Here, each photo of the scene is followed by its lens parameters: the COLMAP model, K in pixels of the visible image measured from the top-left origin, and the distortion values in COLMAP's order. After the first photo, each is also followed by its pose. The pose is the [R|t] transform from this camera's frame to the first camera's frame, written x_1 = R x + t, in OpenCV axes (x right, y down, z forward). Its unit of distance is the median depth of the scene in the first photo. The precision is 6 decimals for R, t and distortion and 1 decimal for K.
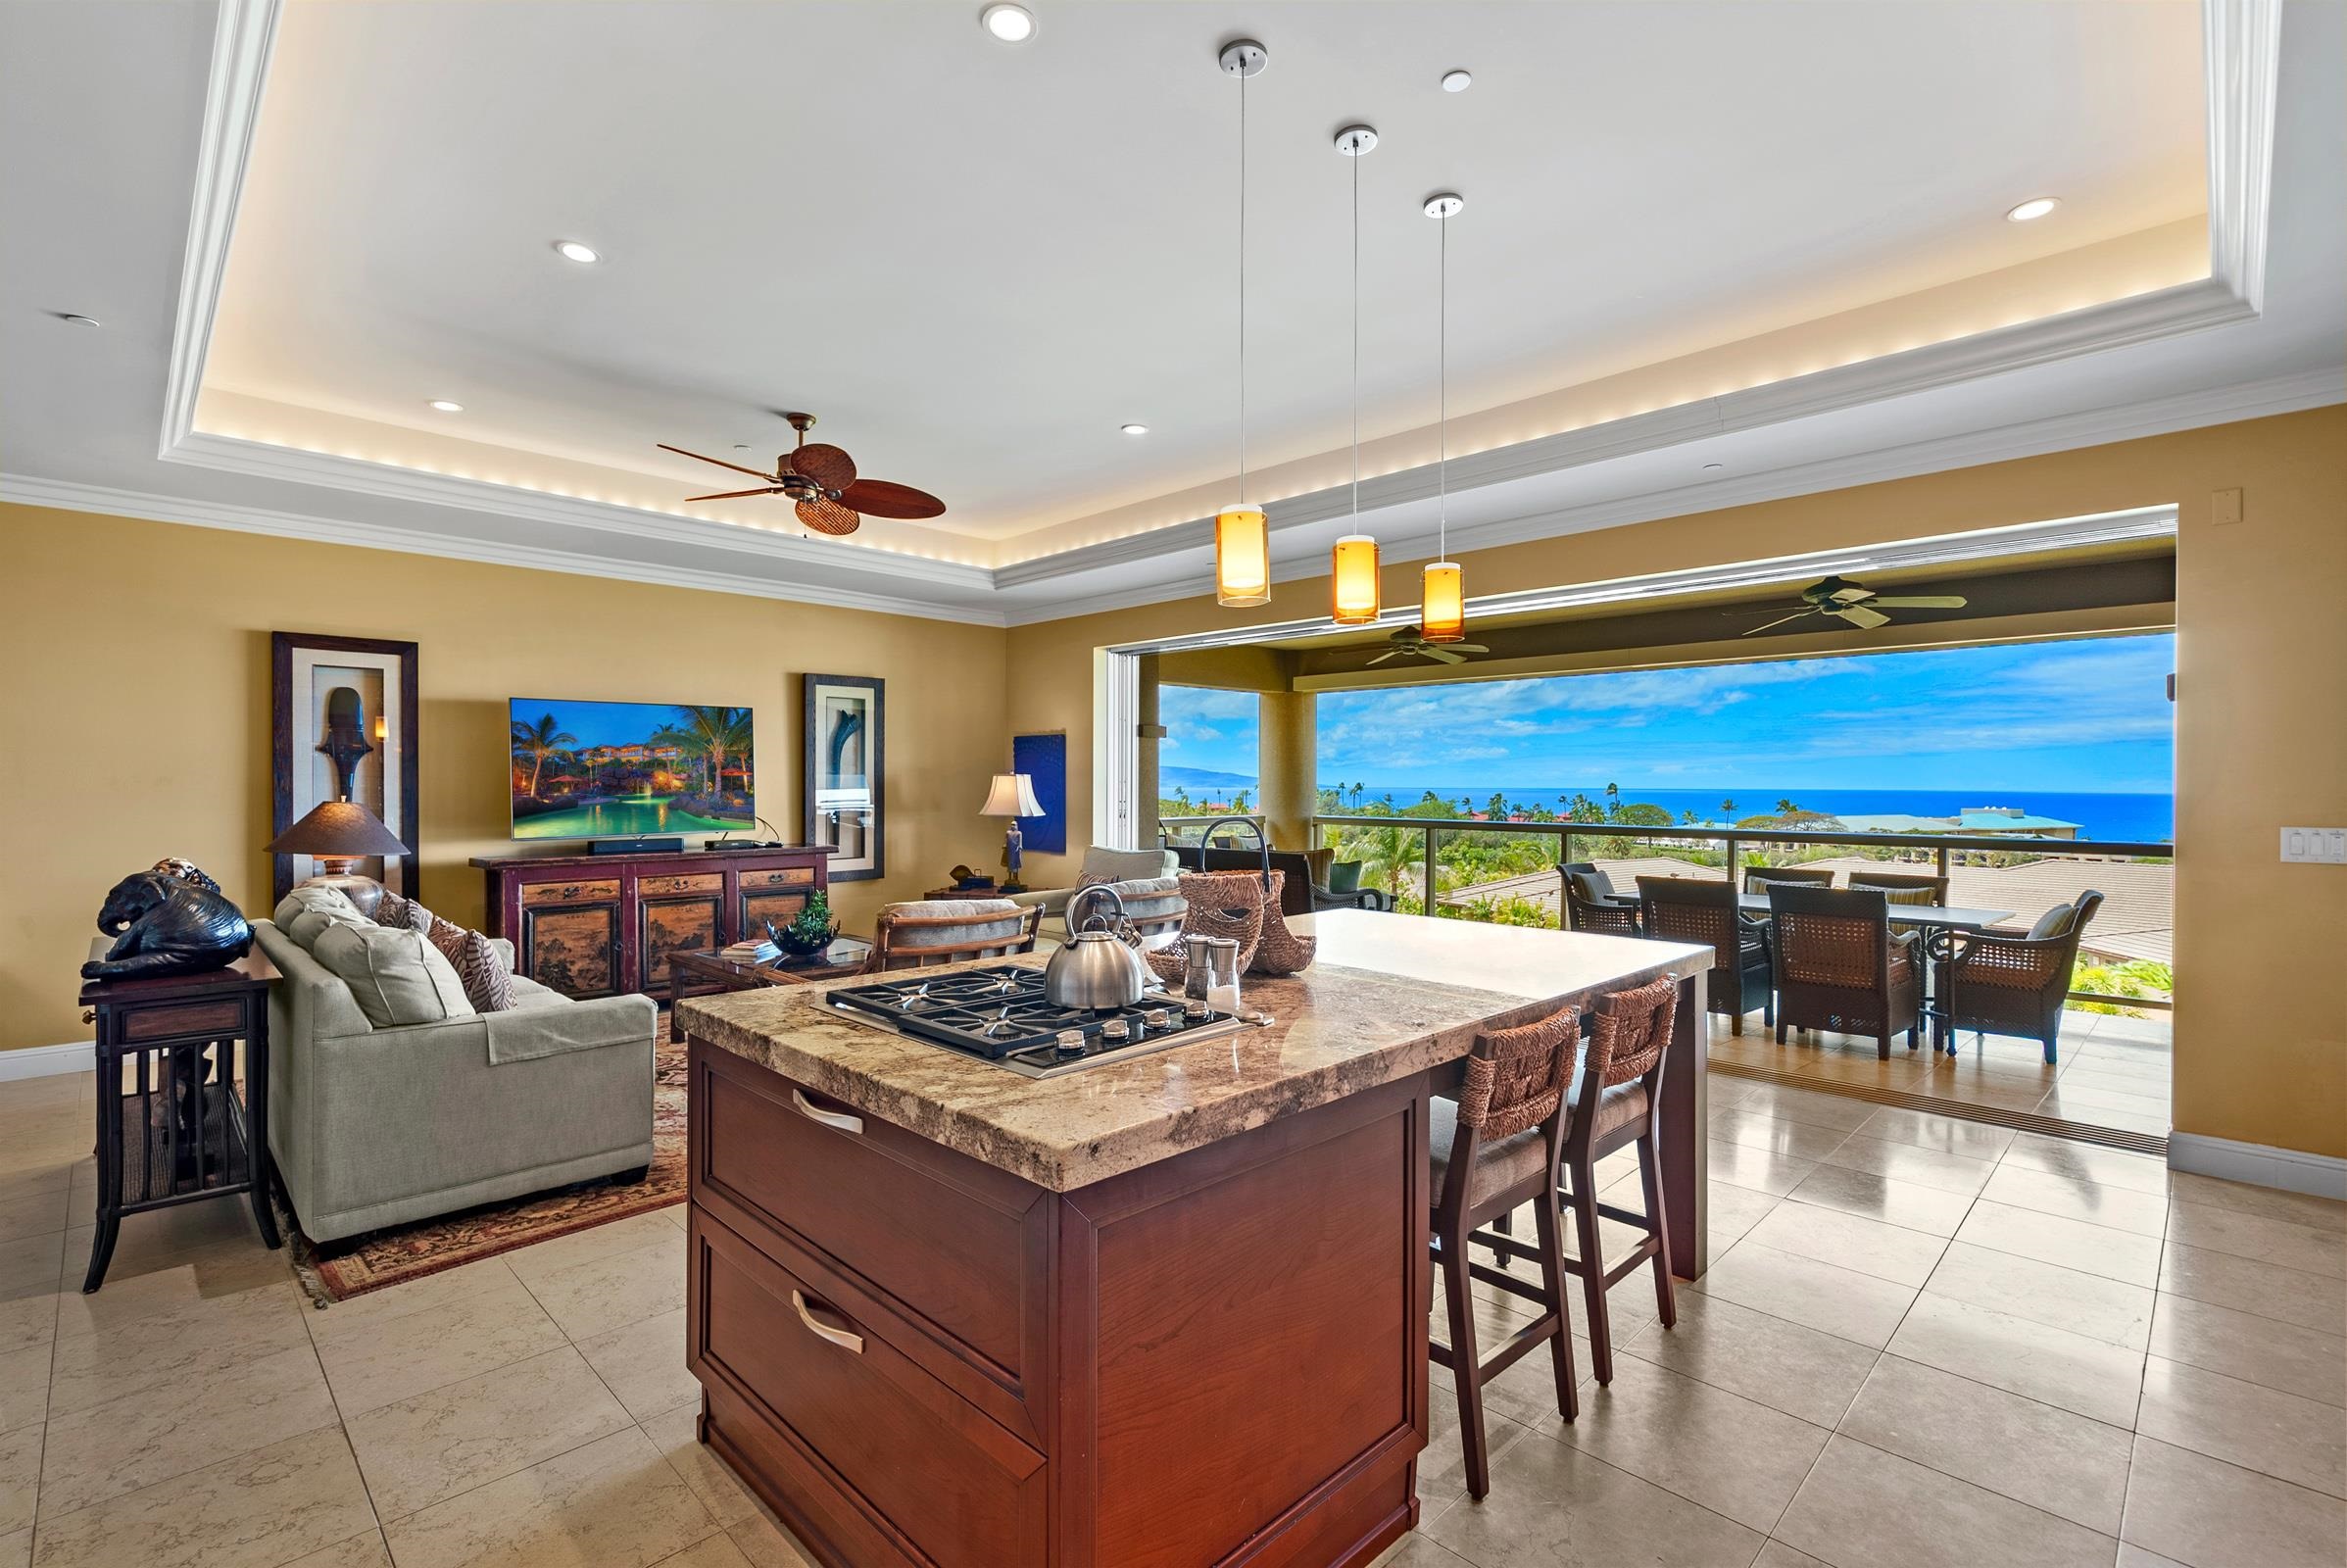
lens RADIAL K [[1063.8, 0, 1159.4], [0, 1063.8, 789.2], [0, 0, 1]] dist [-0.003377, 0.000523]
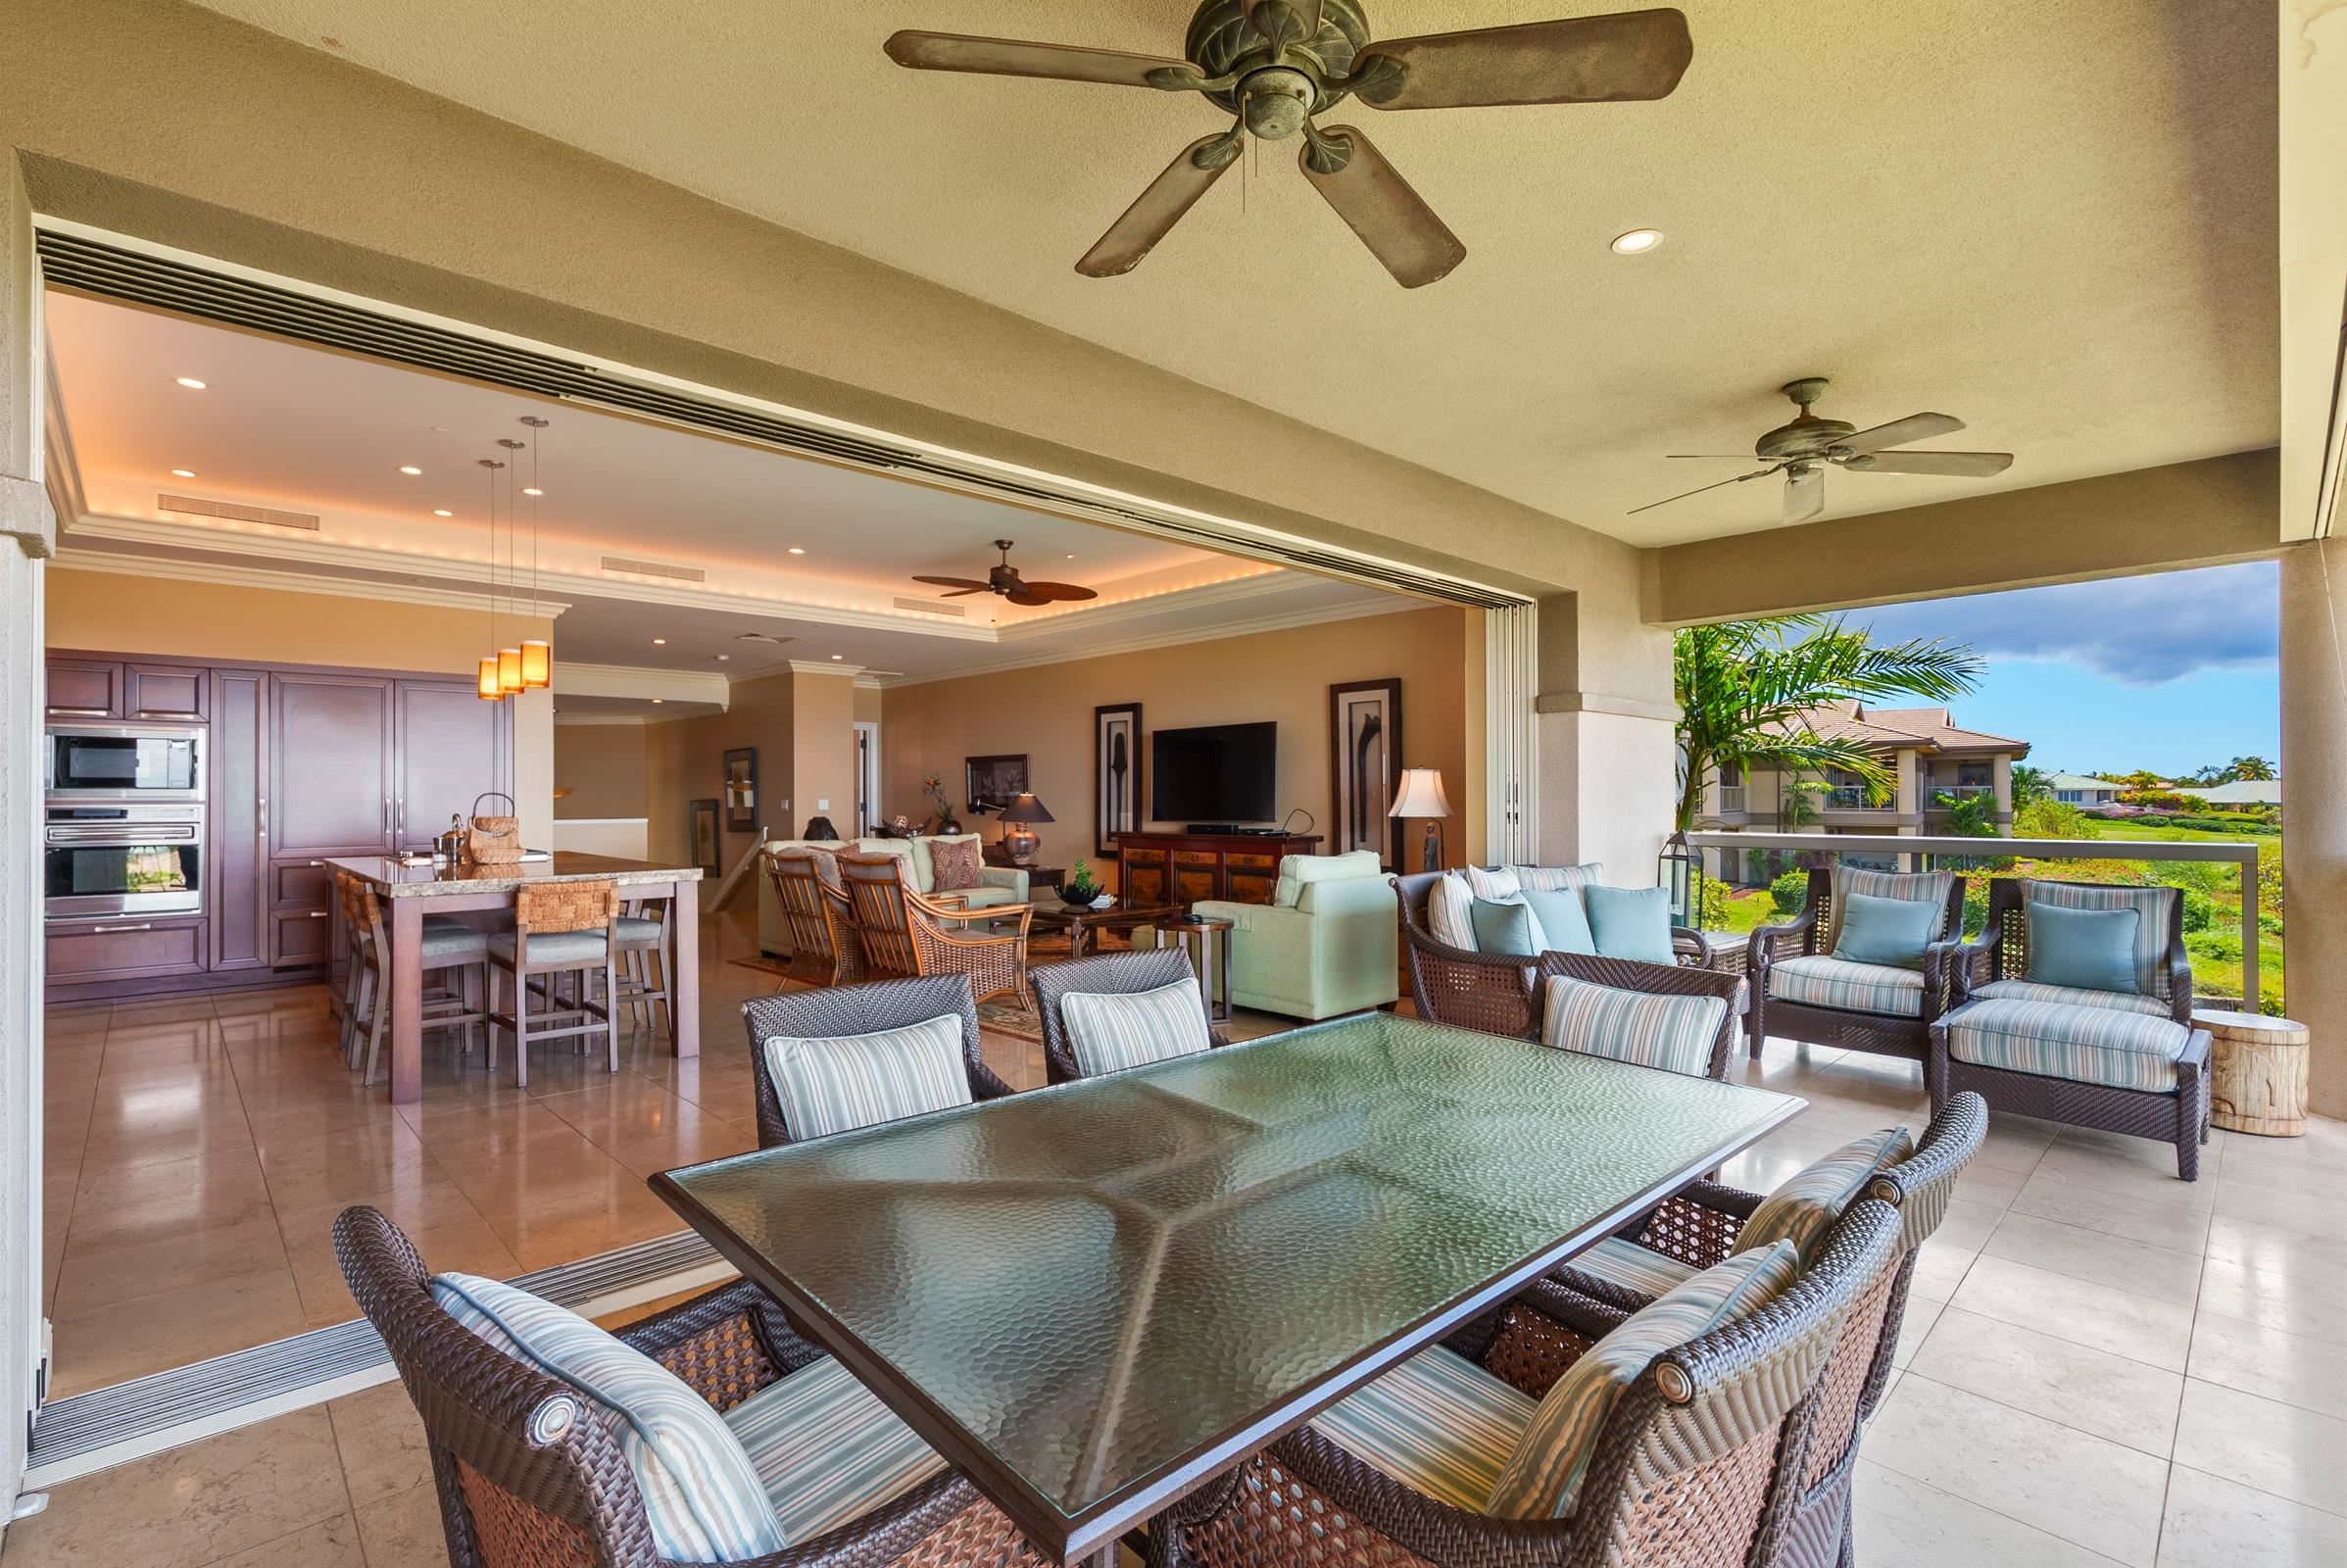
lens RADIAL K [[1063.8, 0, 1159.4], [0, 1063.8, 789.2], [0, 0, 1]] dist [-0.003377, 0.000523]
pose [[-0.014634, -0.008030, -0.999861, 0.853866], [-0.002833, 0.999964, -0.007989, 0.011488], [0.999889, 0.002716, -0.014657, 0.903227]]
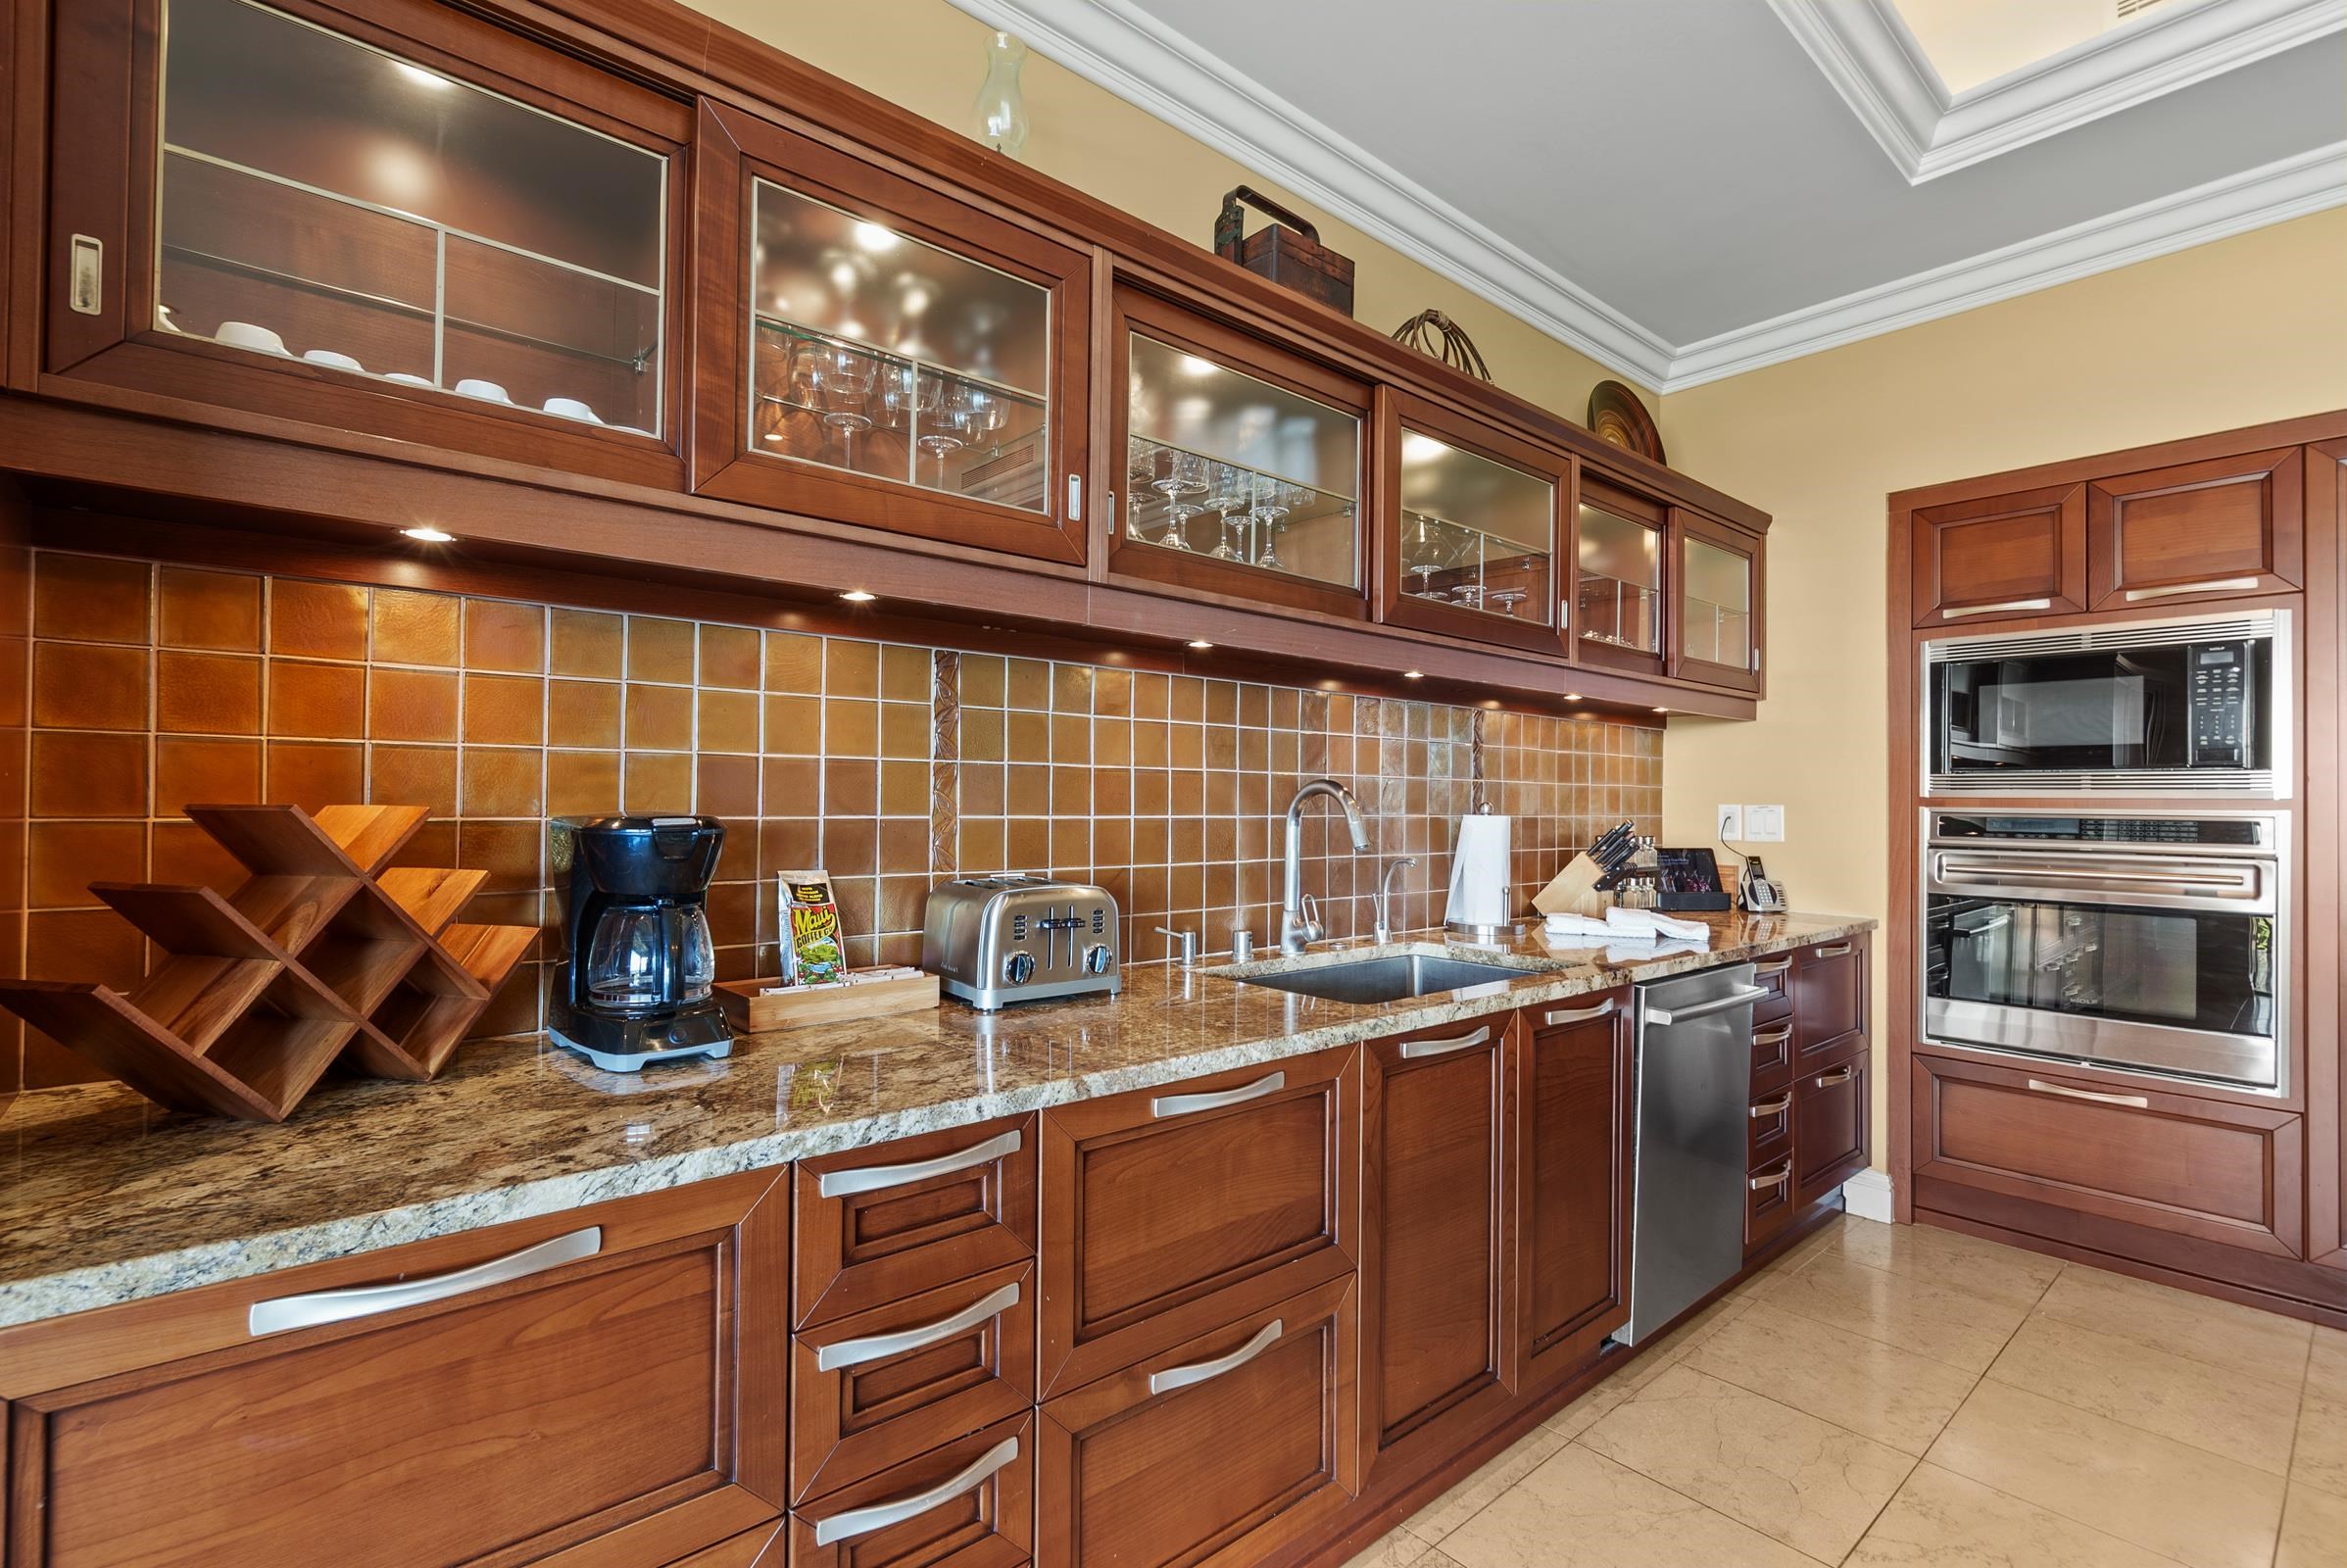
lens RADIAL K [[1063.8, 0, 1159.4], [0, 1063.8, 789.2], [0, 0, 1]] dist [-0.003377, 0.000523]
pose [[-0.997806, -0.011551, 0.065195, 0.253932], [-0.011969, 0.999910, -0.006020, 0.019851], [-0.065120, -0.006787, -0.997854, 0.400058]]
